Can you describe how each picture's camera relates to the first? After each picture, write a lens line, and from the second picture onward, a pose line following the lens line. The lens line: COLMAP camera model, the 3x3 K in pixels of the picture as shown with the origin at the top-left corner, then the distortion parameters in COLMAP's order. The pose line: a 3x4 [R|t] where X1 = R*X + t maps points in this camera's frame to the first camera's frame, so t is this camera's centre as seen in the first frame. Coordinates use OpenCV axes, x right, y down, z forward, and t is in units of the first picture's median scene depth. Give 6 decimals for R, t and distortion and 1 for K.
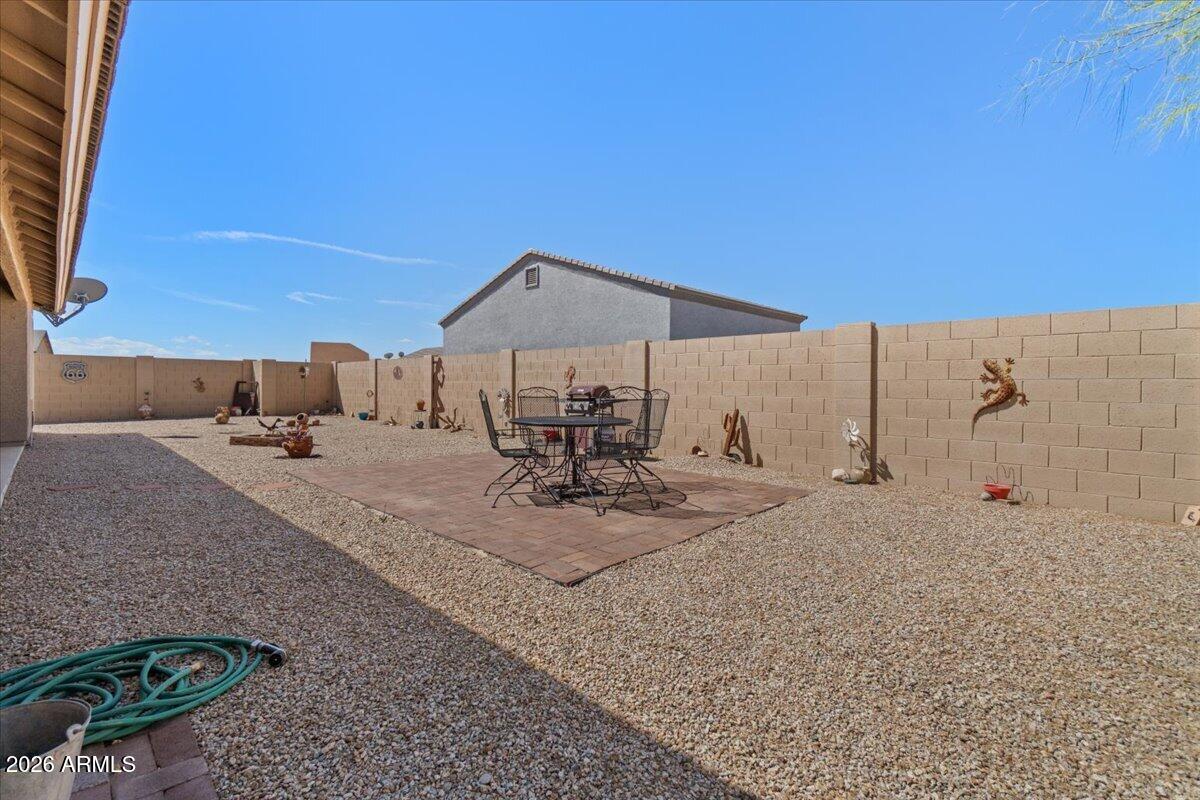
lens RADIAL K [[535.6, 0, 590.8], [0, 535.6, 387.6], [0, 0, 1]] dist [0.001479, 0.000310]
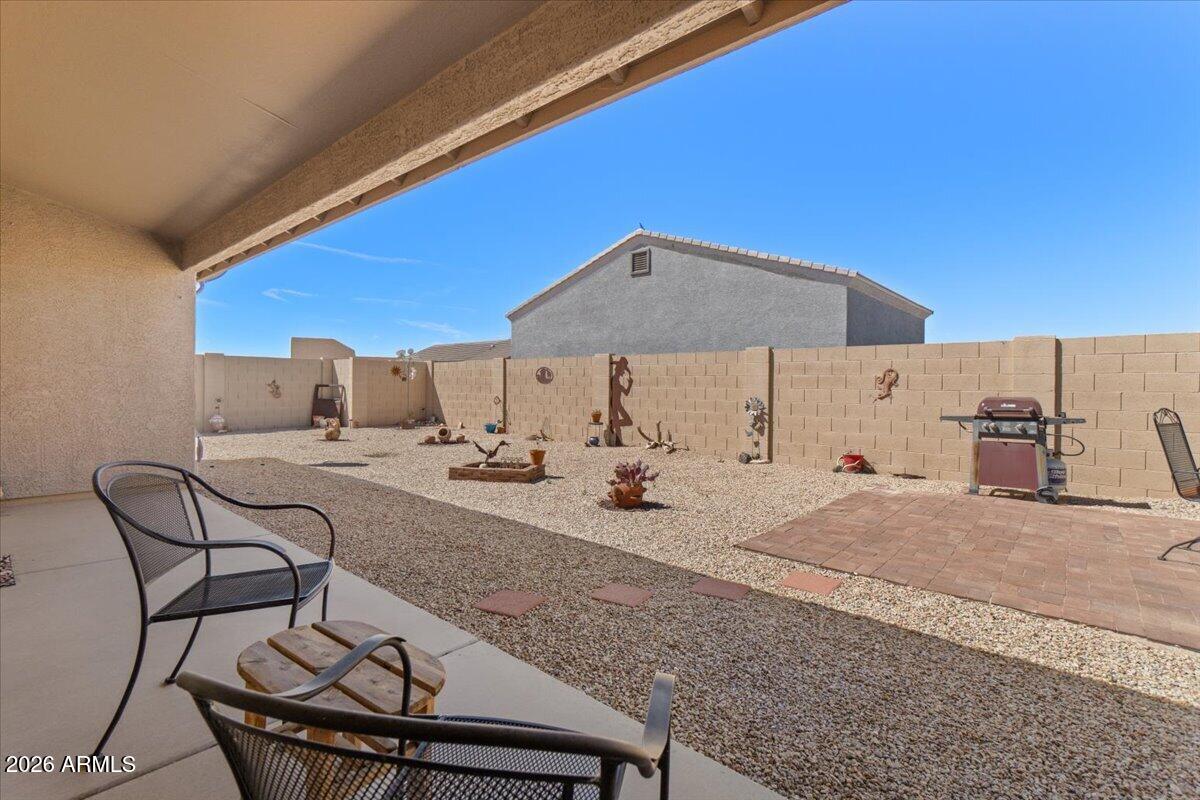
lens RADIAL K [[559.8, 0, 593.4], [0, 559.8, 385.7], [0, 0, 1]] dist [-0.006551, -0.000438]
pose [[0.998733, 0.000966, 0.050310, -0.360178], [-0.000895, 0.999999, -0.001442, -0.011940], [-0.050311, 0.001395, 0.998733, 0.171066]]
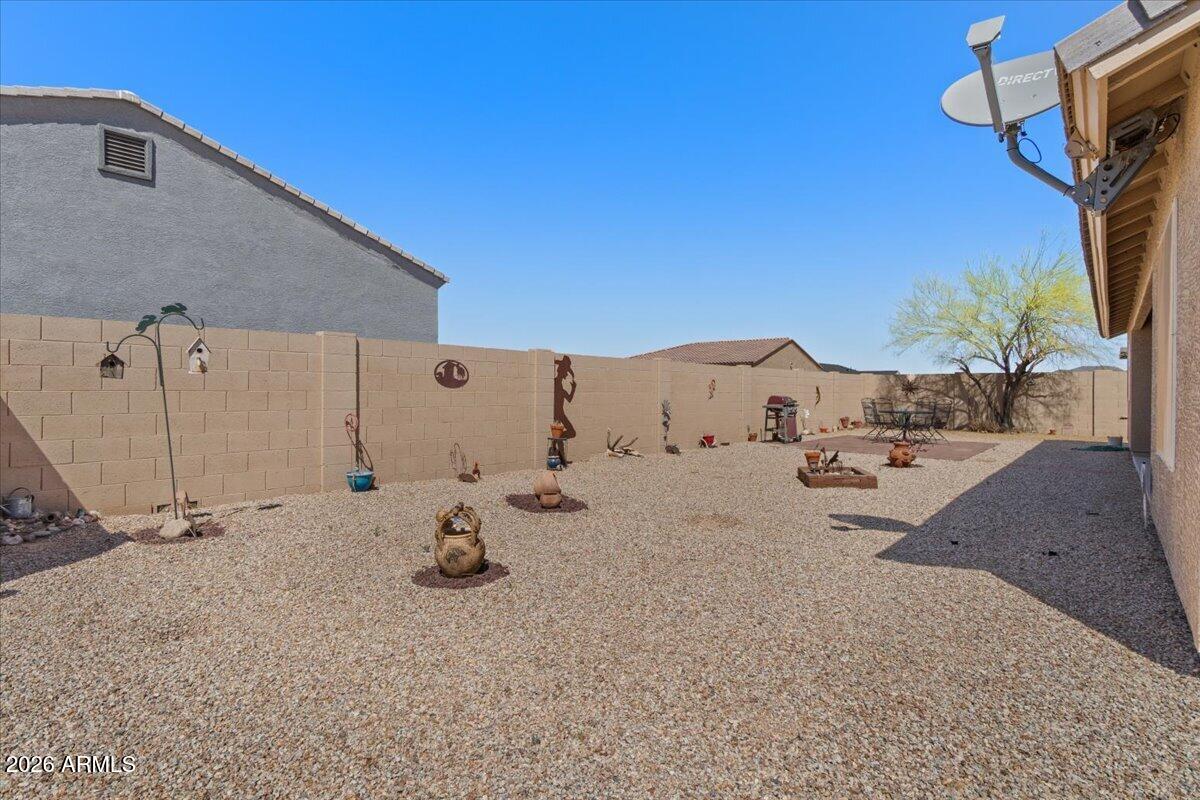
lens RADIAL K [[589.9, 0, 593.0], [0, 589.9, 381.7], [0, 0, 1]] dist [0.000355, -0.001065]
pose [[-0.066671, 0.006598, 0.997753, -0.994622], [-0.006744, 0.999952, -0.007064, -0.018644], [-0.997752, -0.007200, -0.066623, 0.994377]]
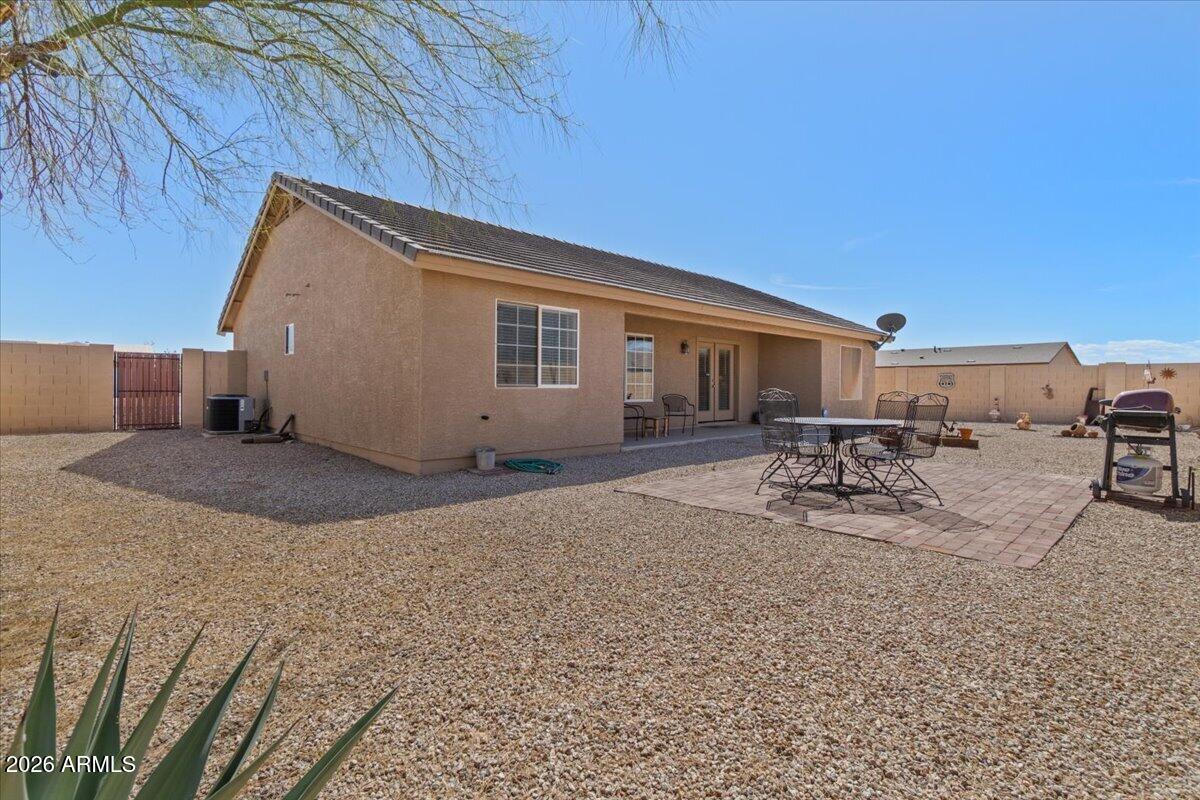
lens RADIAL K [[584.2, 0, 593.2], [0, 584.2, 389.9], [0, 0, 1]] dist [0.002302, 0.000041]
pose [[-0.019537, -0.002396, -0.999806, 0.455889], [-0.007973, 0.999966, -0.002240, 0.001281], [0.999777, 0.007927, -0.019556, 0.211532]]
